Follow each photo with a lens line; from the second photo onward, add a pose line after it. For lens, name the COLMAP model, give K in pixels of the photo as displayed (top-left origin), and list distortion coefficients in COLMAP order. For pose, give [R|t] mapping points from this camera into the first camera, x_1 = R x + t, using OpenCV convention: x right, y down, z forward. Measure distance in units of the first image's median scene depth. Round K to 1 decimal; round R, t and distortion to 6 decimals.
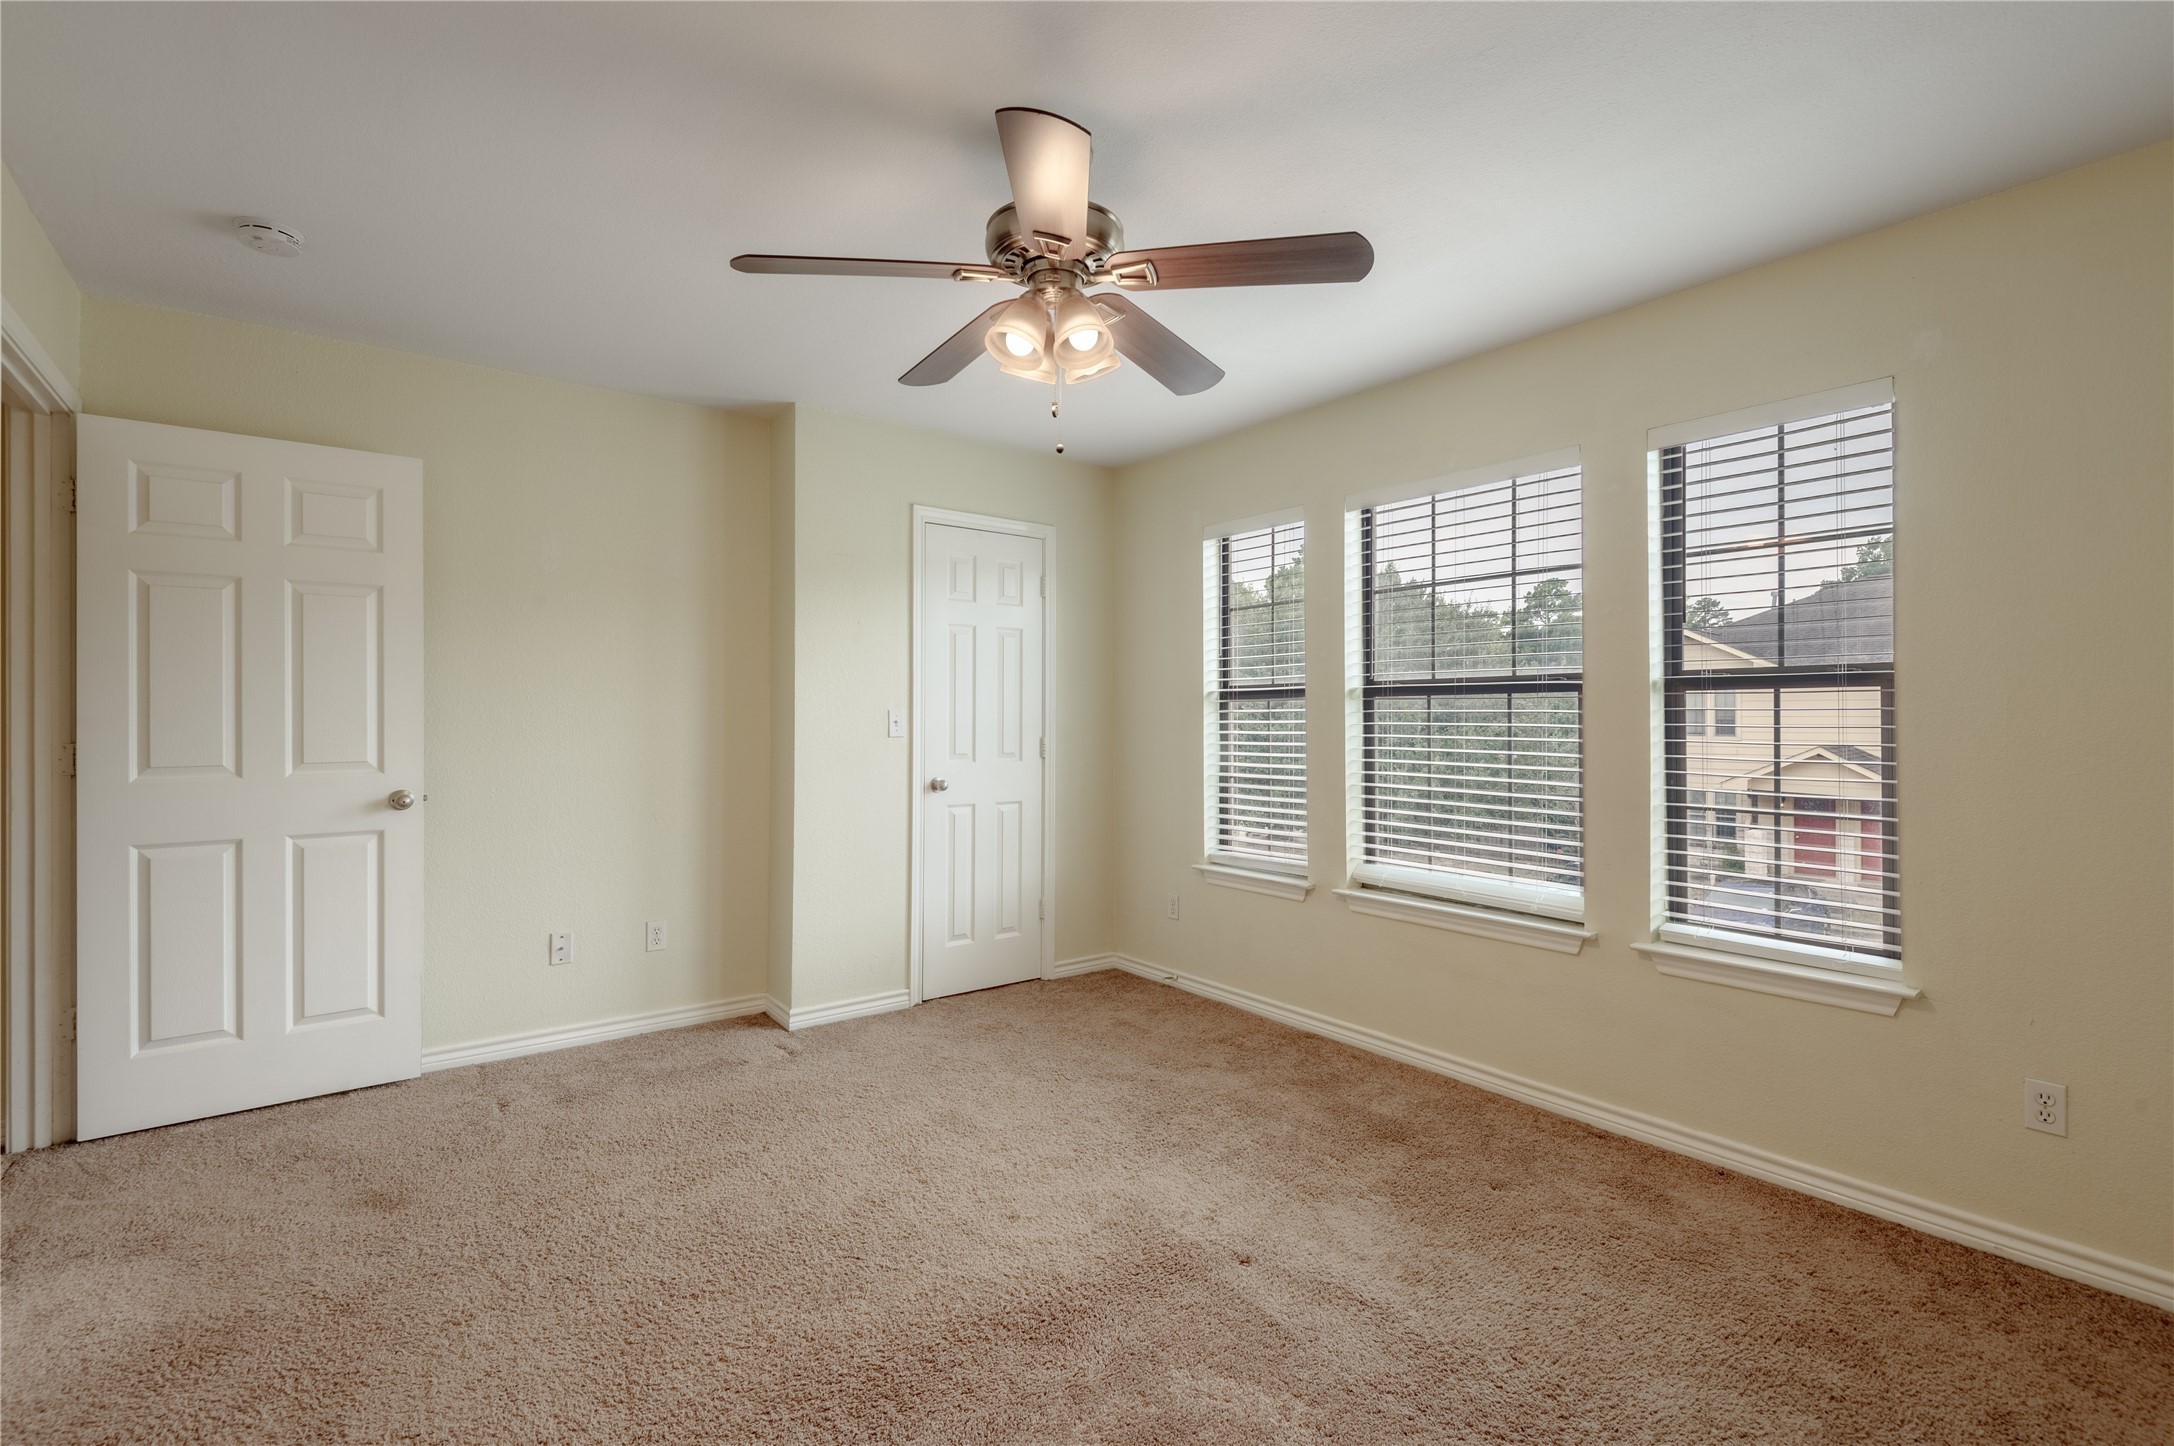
lens RADIAL K [[1006.5, 0, 1048.4], [0, 1006.5, 713.4], [0, 0, 1]] dist [0.001069, -0.000732]
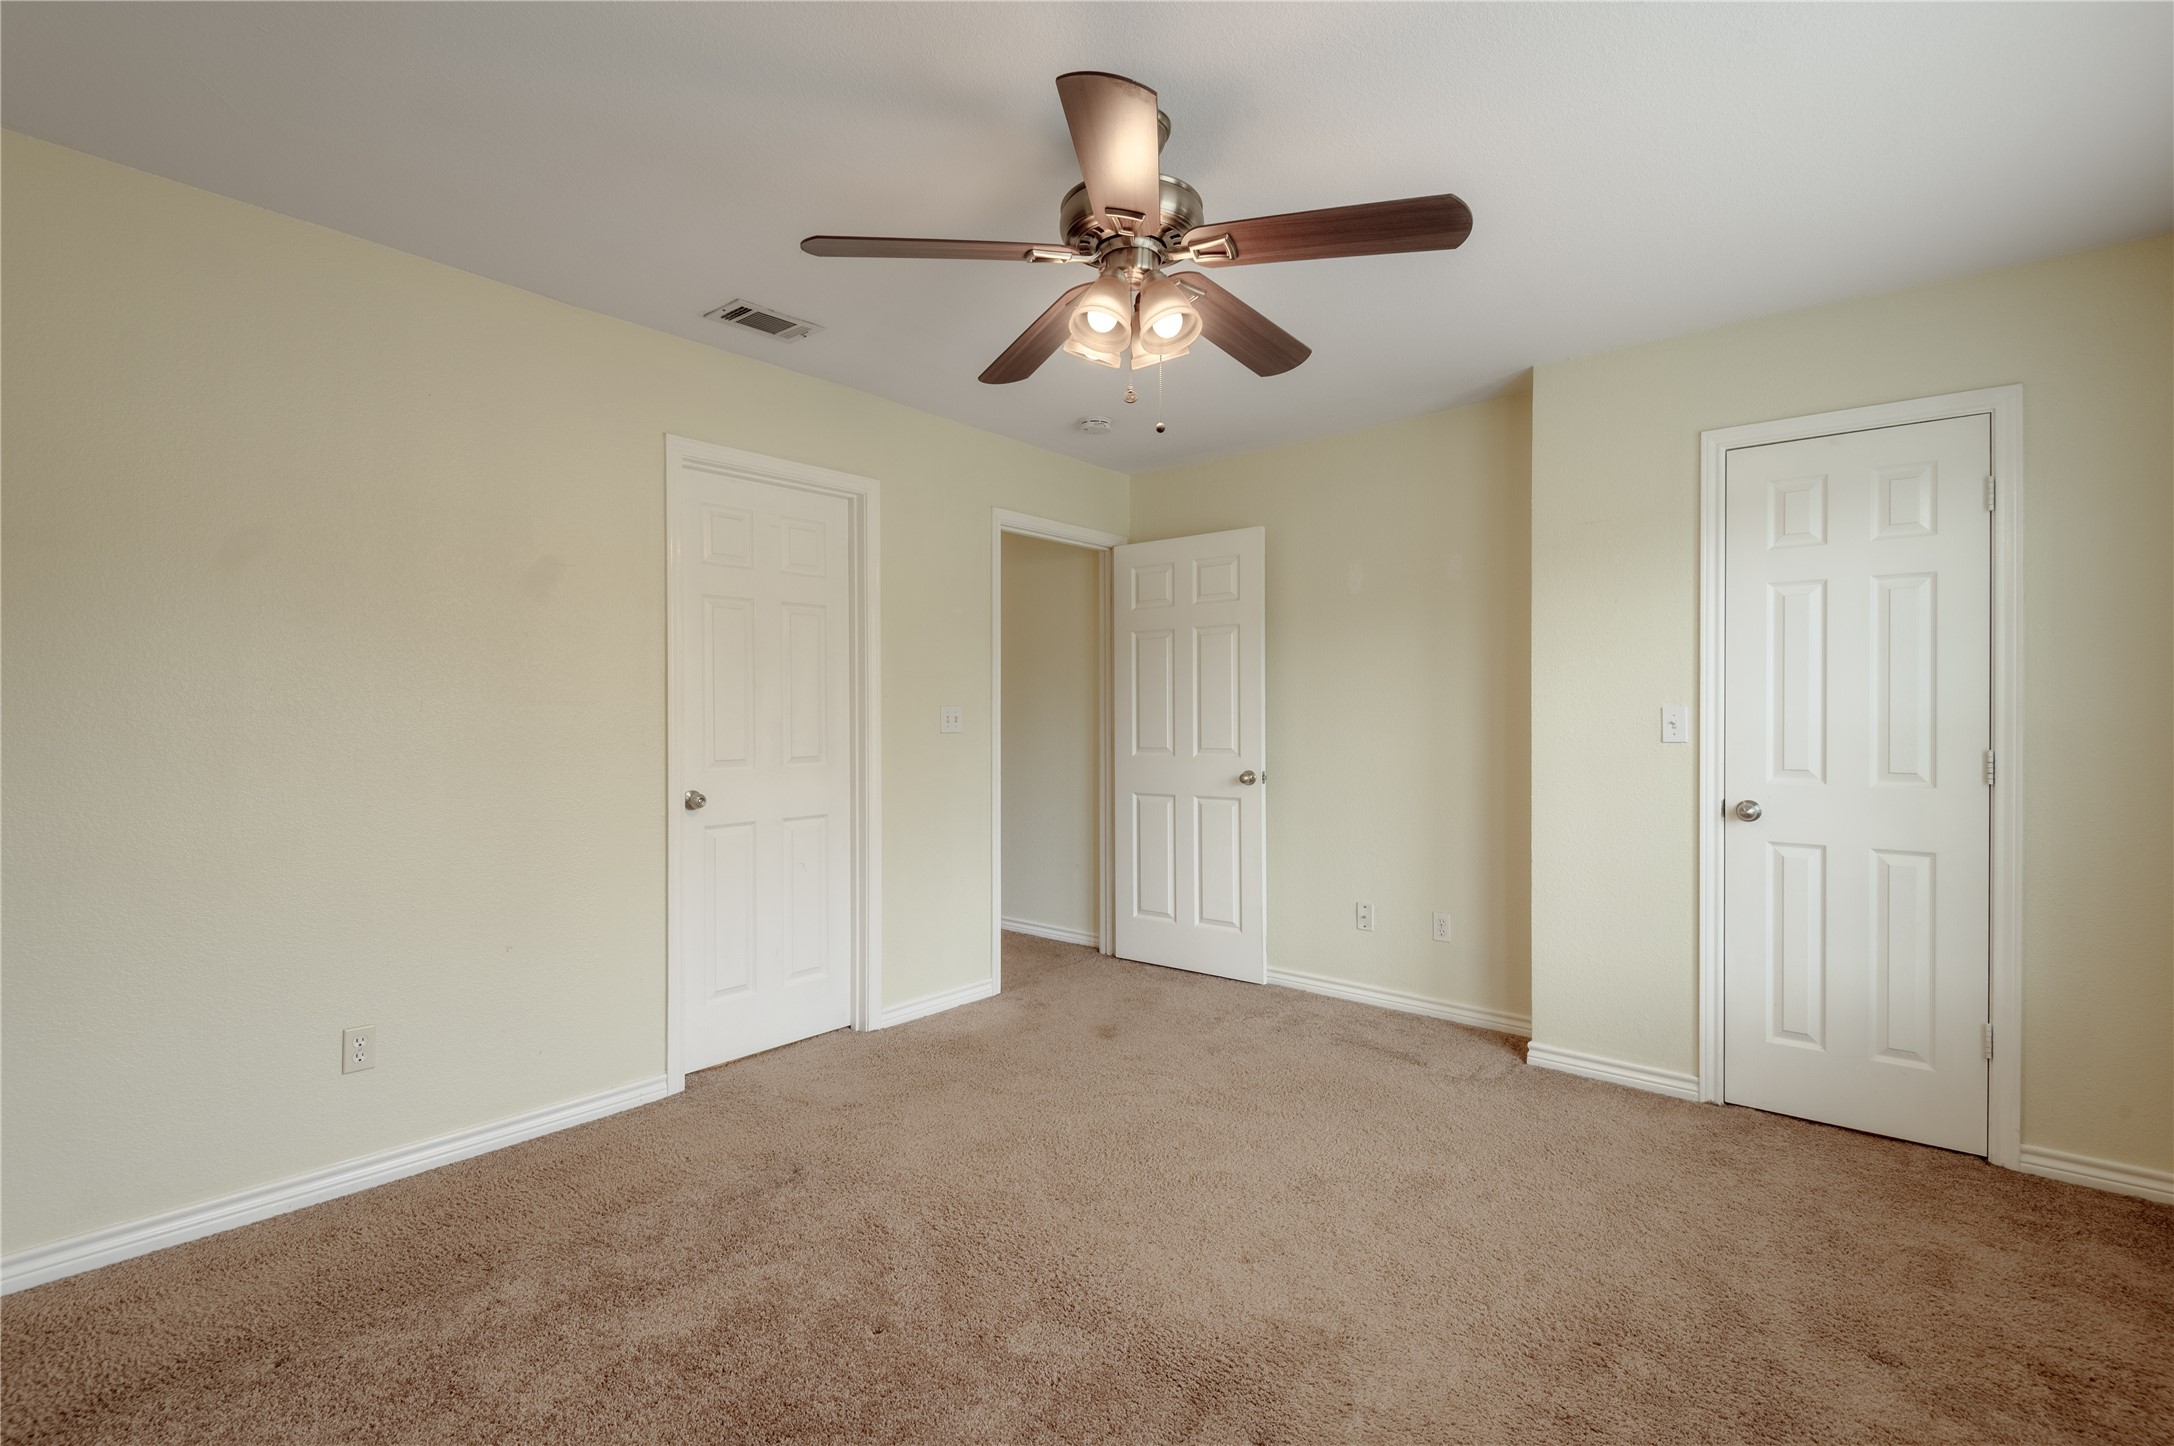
lens RADIAL K [[966.9, 0, 1087.0], [0, 966.9, 723.0], [0, 0, 1]] dist [-0.001422, -0.000708]
pose [[0.213628, 0.003559, -0.976909, 0.562954], [0.003216, 0.999985, 0.004347, 0.004565], [0.976910, -0.004070, 0.213613, 0.476647]]
